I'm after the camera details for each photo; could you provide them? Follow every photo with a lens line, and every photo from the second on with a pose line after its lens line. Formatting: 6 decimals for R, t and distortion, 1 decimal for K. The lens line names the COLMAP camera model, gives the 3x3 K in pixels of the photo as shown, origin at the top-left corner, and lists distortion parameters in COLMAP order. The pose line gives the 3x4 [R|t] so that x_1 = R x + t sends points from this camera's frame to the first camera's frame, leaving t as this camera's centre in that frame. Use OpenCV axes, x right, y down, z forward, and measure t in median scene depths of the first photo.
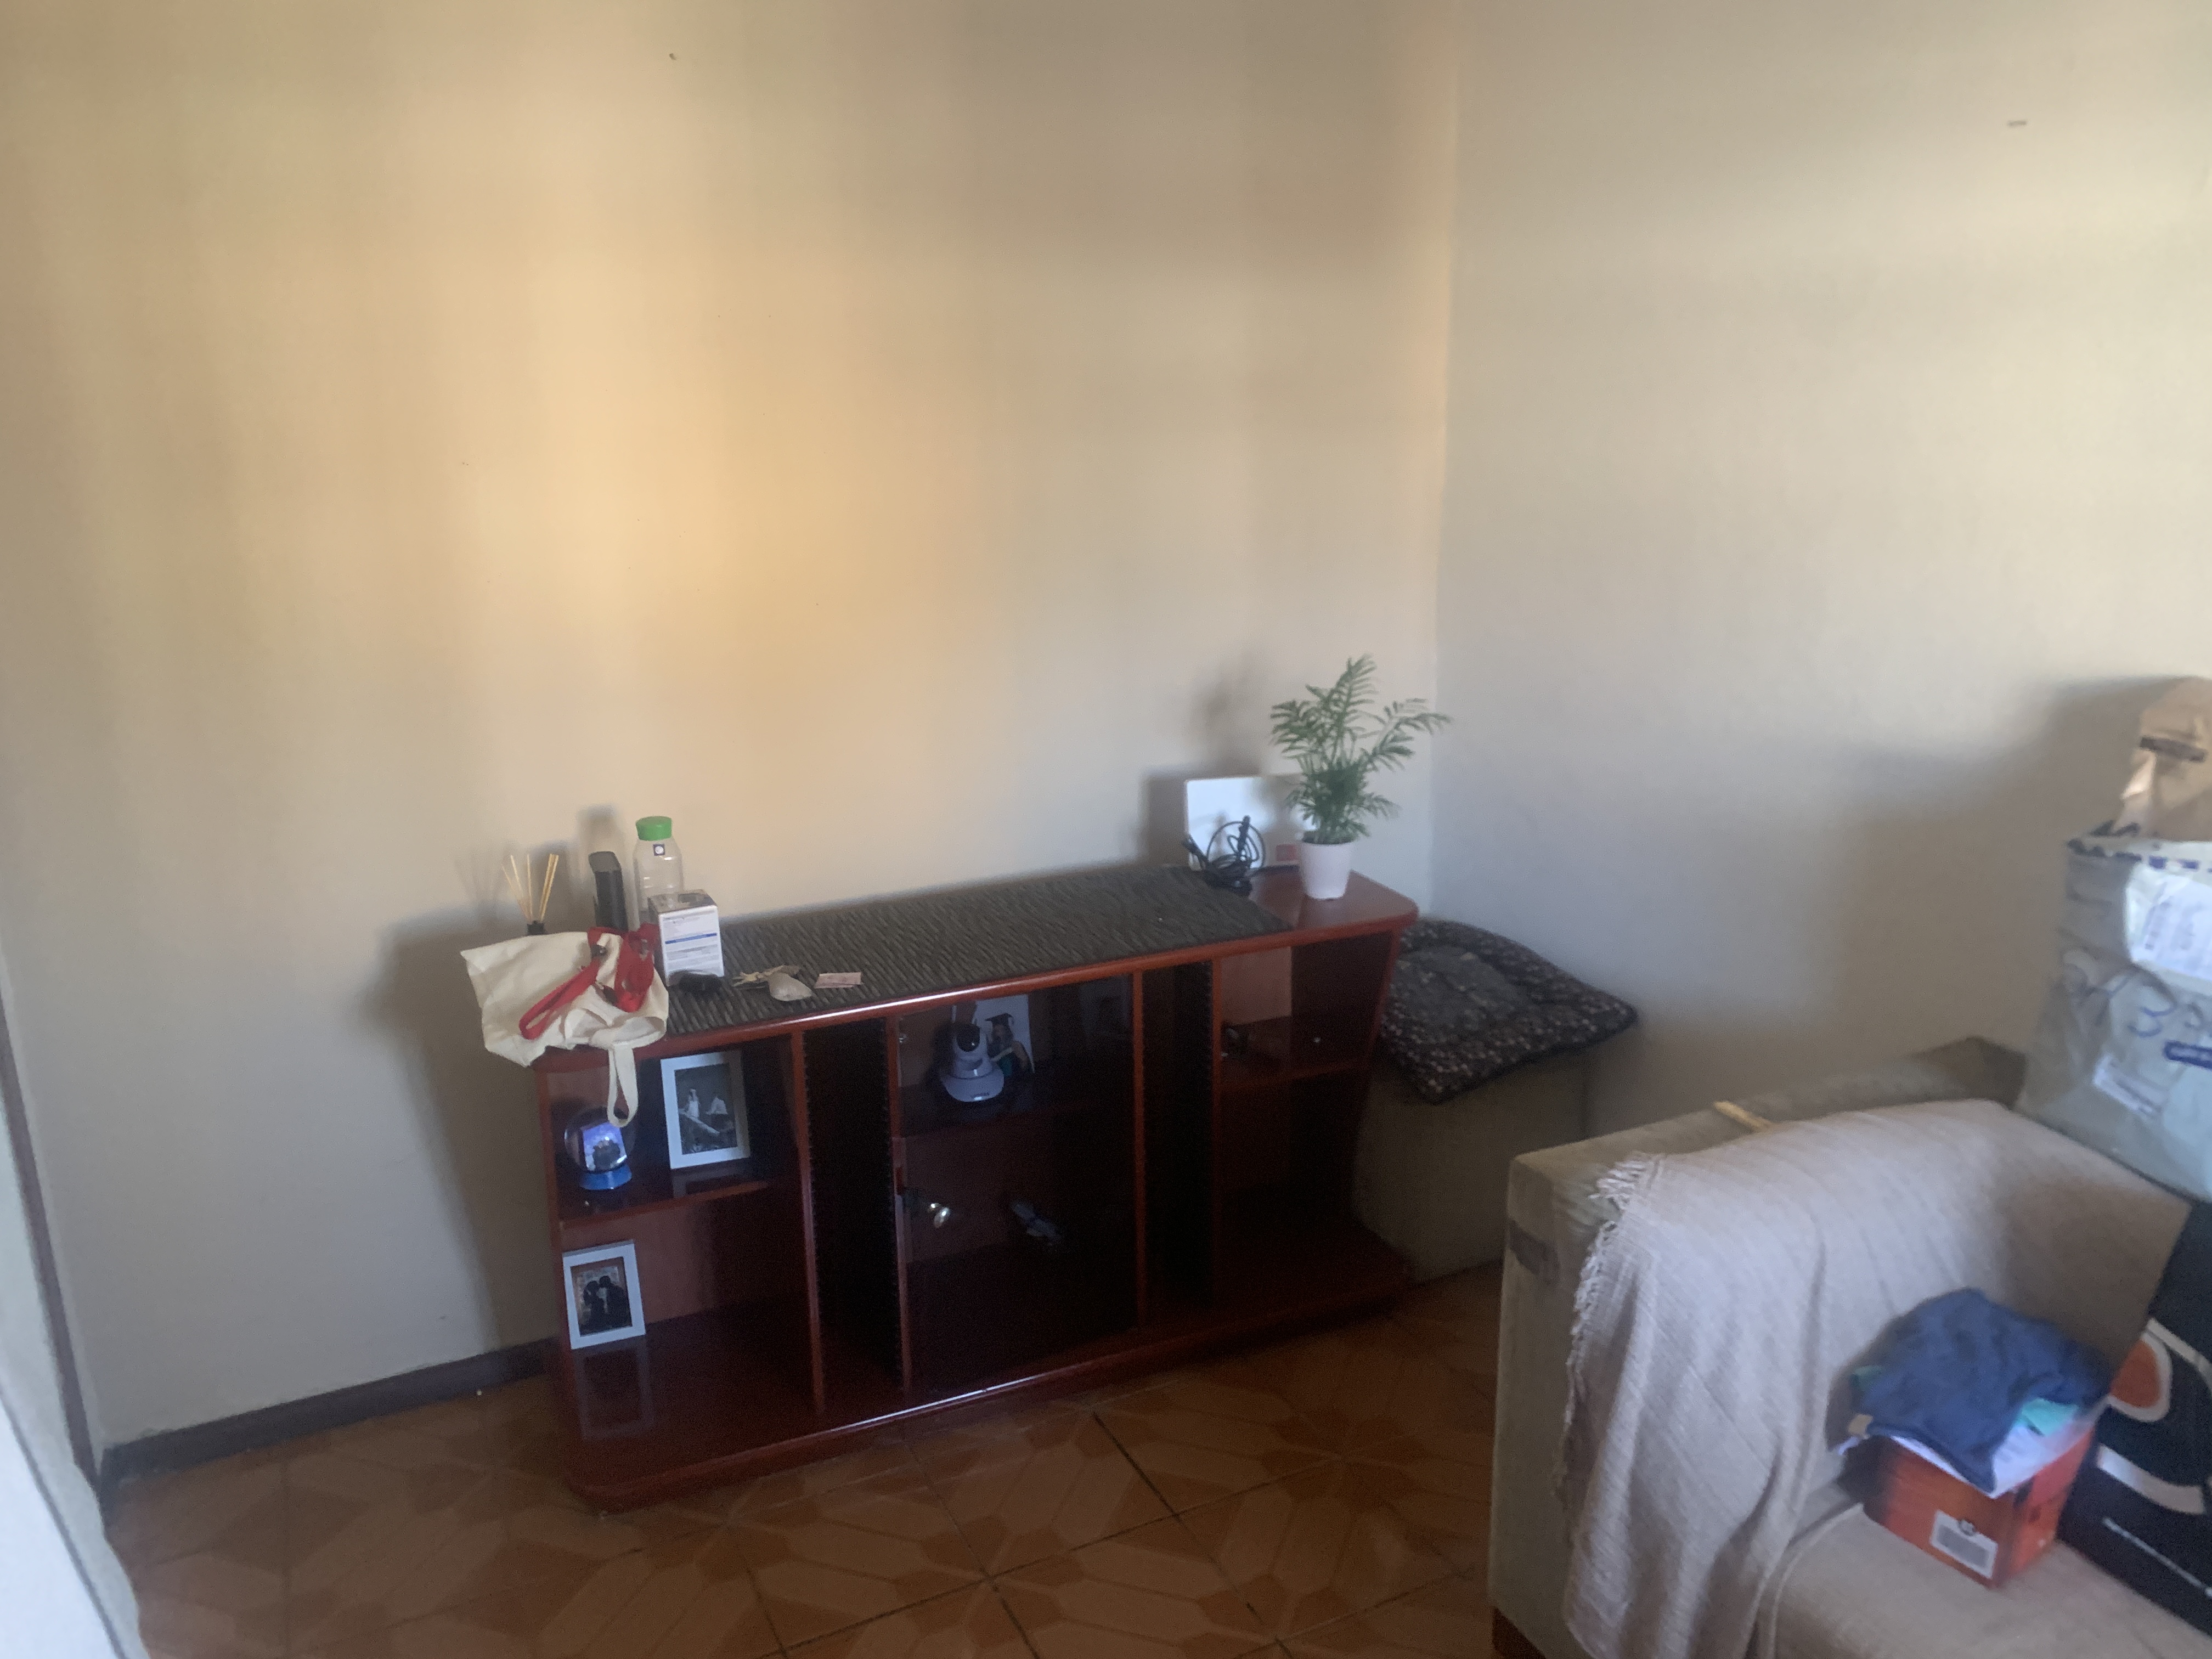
lens RADIAL K [[1699.0, 0, 1106.0], [0, 1699.0, 829.5], [0, 0, 1]] dist [0.000625, -0.004946]
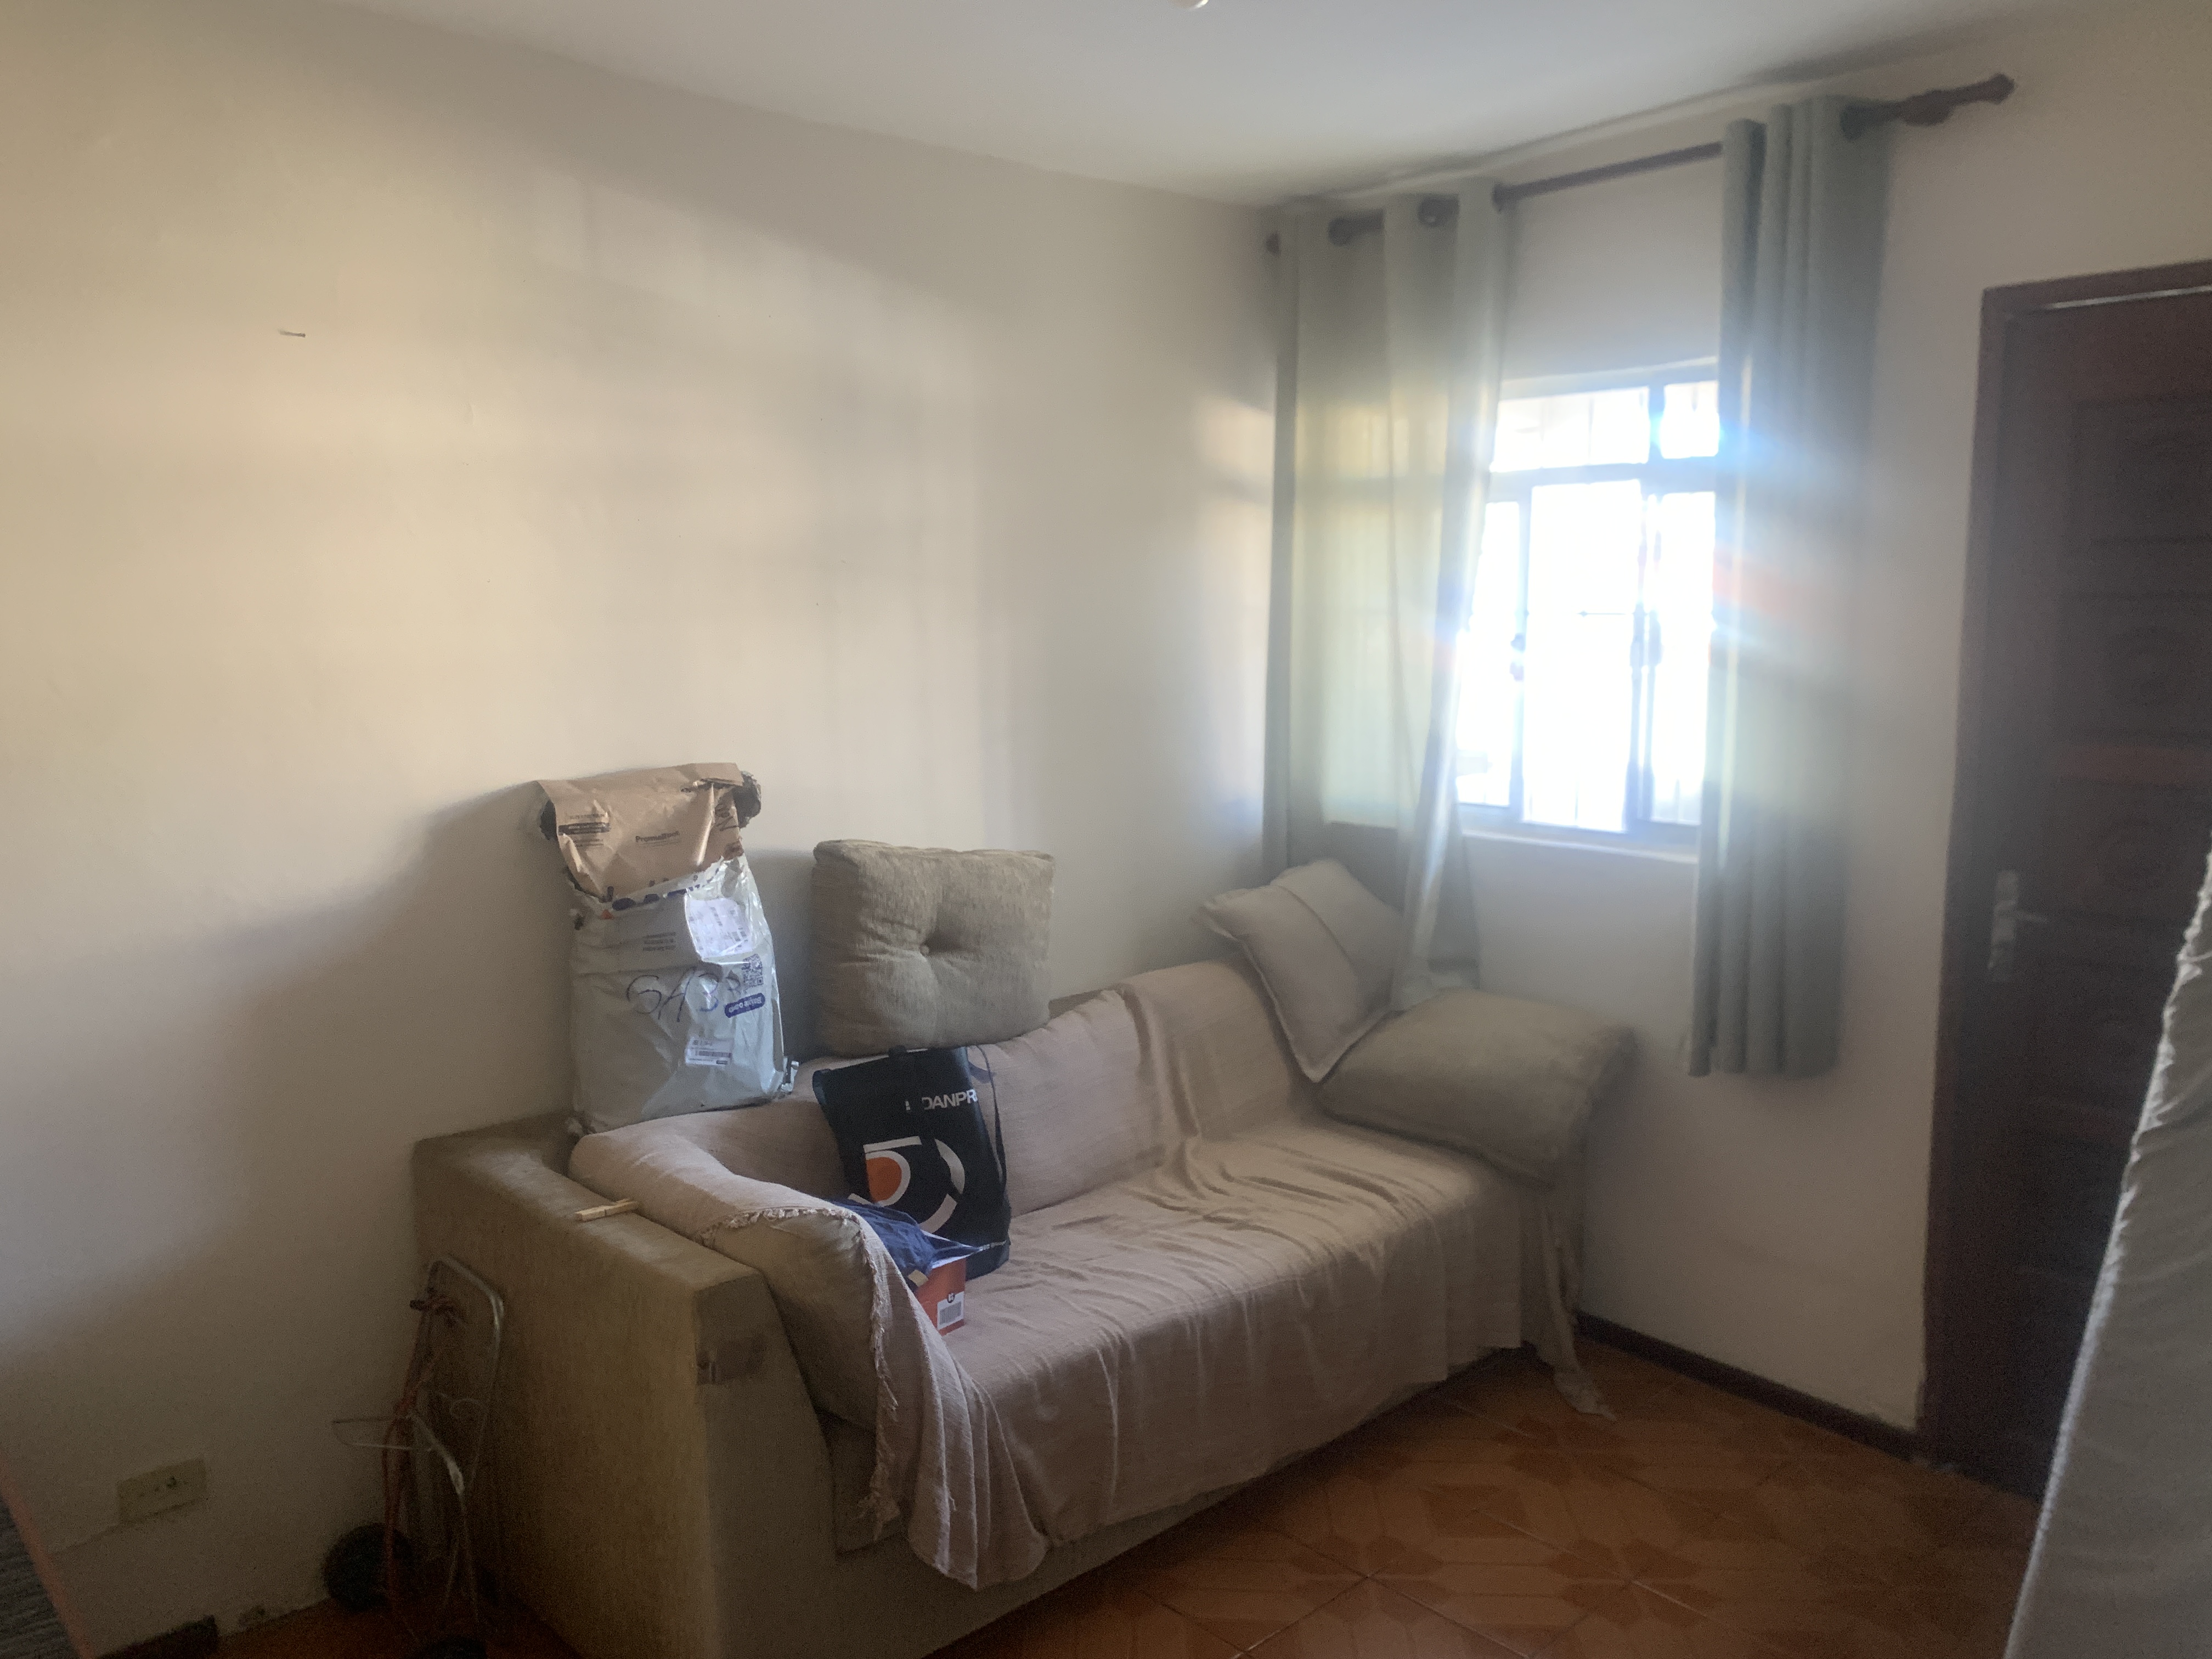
lens RADIAL K [[1699.0, 0, 1106.0], [0, 1699.0, 829.5], [0, 0, 1]] dist [0.000625, -0.004946]
pose [[-0.307438, -0.106552, 0.945584, -0.798952], [0.260285, 0.946397, 0.191270, -0.202964], [-0.915278, 0.304925, -0.263225, 1.007262]]
